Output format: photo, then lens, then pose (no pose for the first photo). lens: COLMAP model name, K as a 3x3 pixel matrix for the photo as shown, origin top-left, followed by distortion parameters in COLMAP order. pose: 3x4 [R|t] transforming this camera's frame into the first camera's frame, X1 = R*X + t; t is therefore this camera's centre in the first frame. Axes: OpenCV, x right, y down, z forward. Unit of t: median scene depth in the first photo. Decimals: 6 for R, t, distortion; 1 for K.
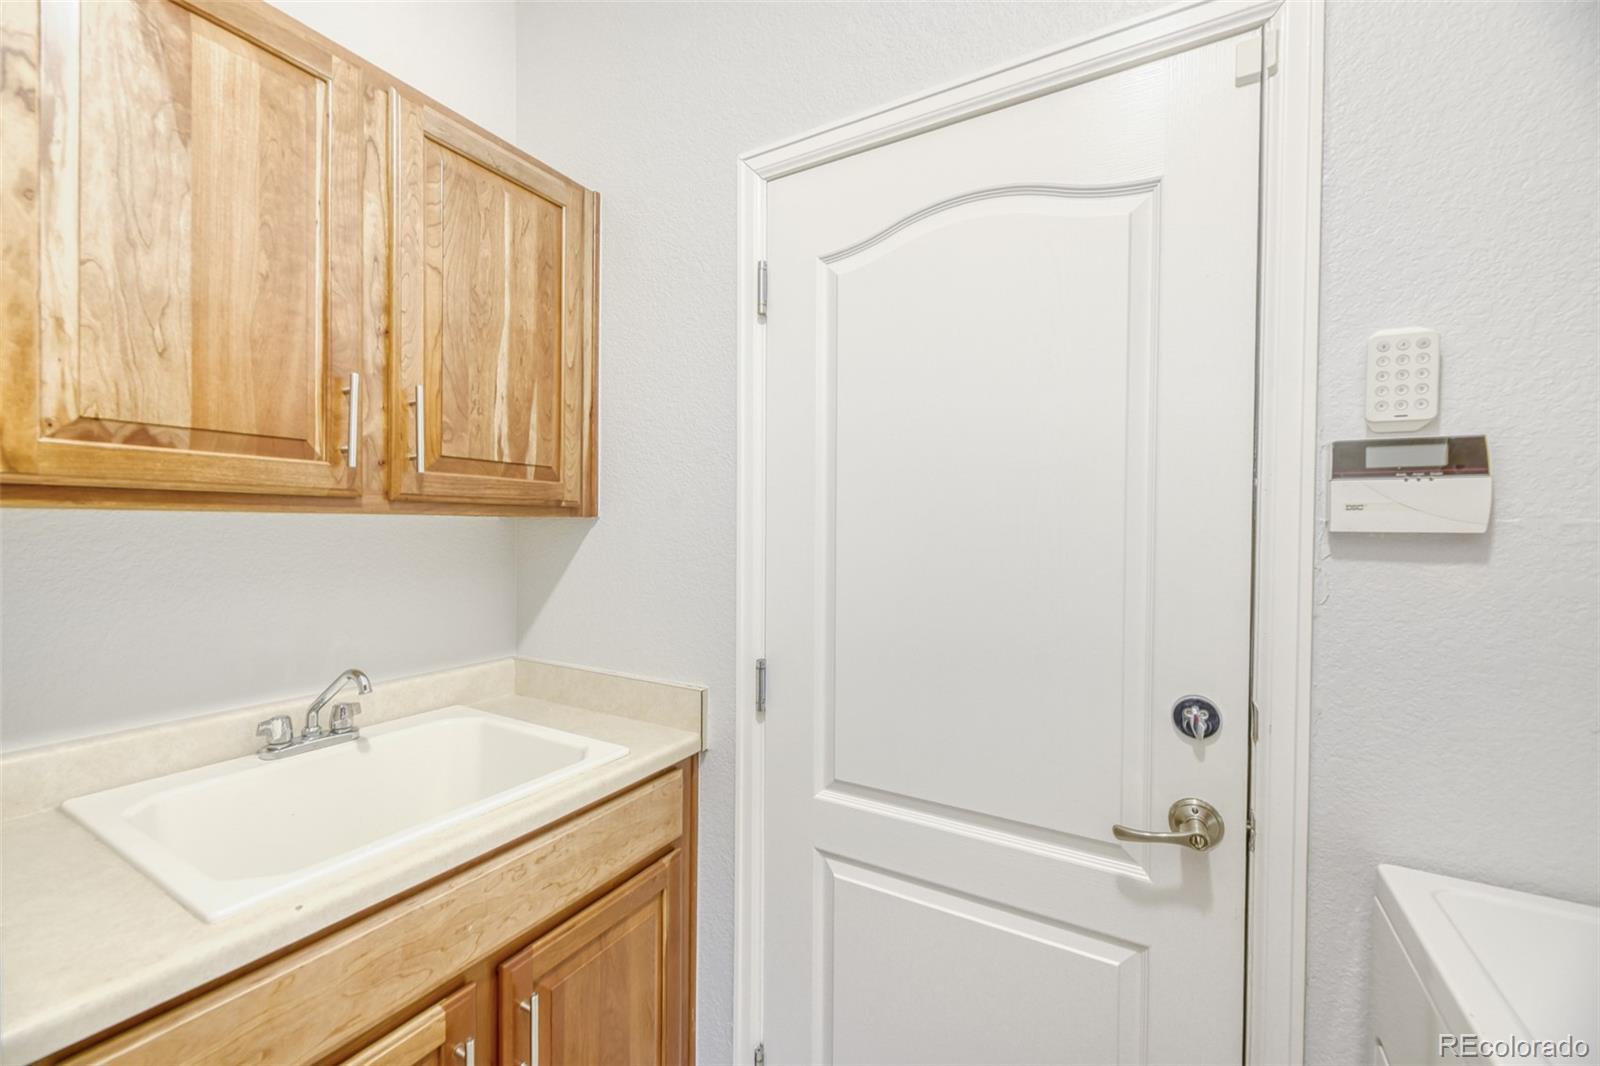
lens RADIAL K [[646.1, 0, 800.0], [0, 646.1, 533.0], [0, 0, 1]] dist [-0.001242, -0.000169]
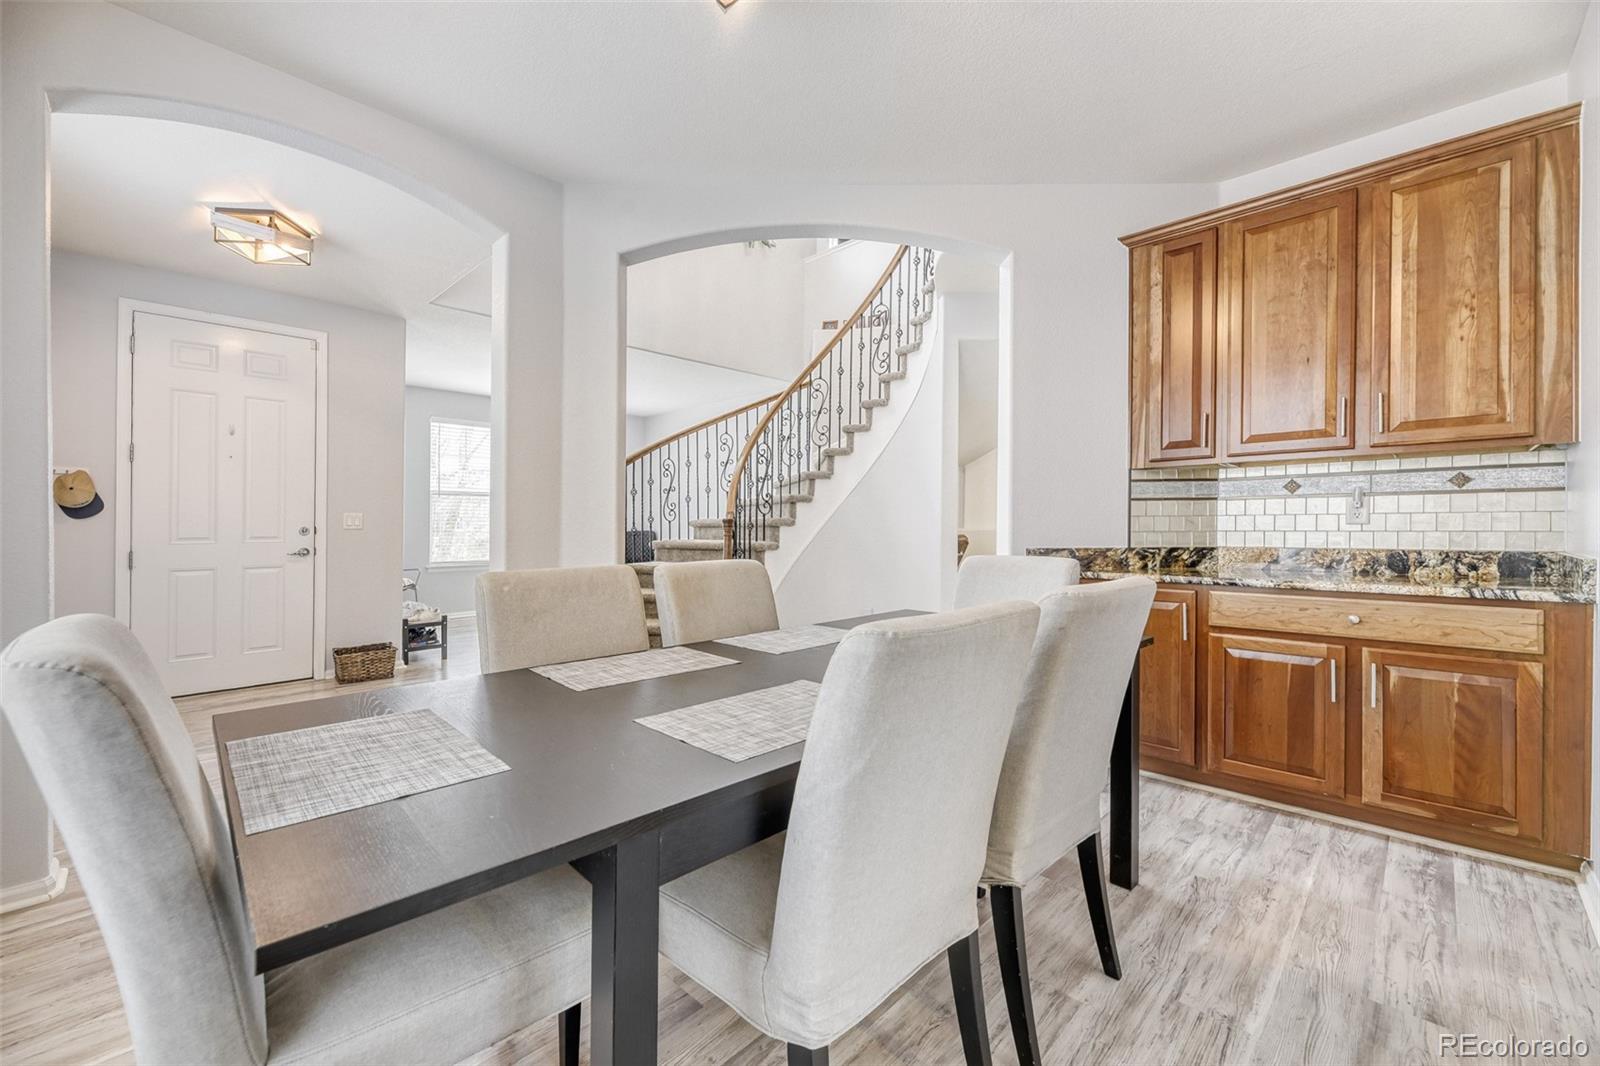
lens RADIAL K [[646.1, 0, 800.0], [0, 646.1, 533.0], [0, 0, 1]] dist [-0.001242, -0.000169]
pose [[0.243948, -0.009503, 0.969742, -3.571394], [0.008349, 0.999936, 0.007699, 0.297804], [-0.969752, 0.006218, 0.244012, -4.285575]]
